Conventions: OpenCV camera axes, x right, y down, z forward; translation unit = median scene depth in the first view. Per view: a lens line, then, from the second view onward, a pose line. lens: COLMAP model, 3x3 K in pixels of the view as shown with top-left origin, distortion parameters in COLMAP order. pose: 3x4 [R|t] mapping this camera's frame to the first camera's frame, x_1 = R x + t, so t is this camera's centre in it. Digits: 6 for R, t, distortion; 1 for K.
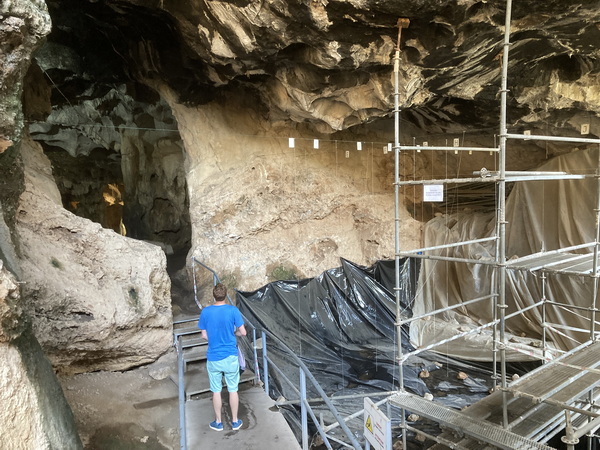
lens RADIAL K [[474.5, 0, 298.5], [0, 474.5, 230.7], [0, 0, 1]] dist [0.068552, -0.100842]
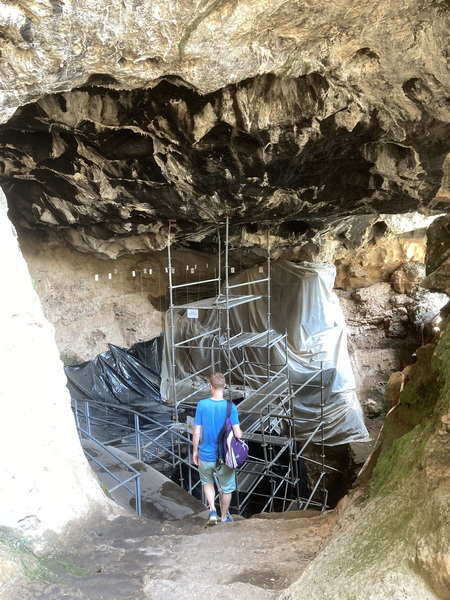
lens RADIAL K [[474.5, 0, 203.7], [0, 474.5, 317.6], [0, 0, 1]] dist [0.068552, -0.100842]
pose [[0.912998, -0.065825, 0.402620, -0.223998], [0.046638, 0.997268, 0.057288, -0.089483], [-0.405290, -0.033527, 0.913573, -0.372462]]
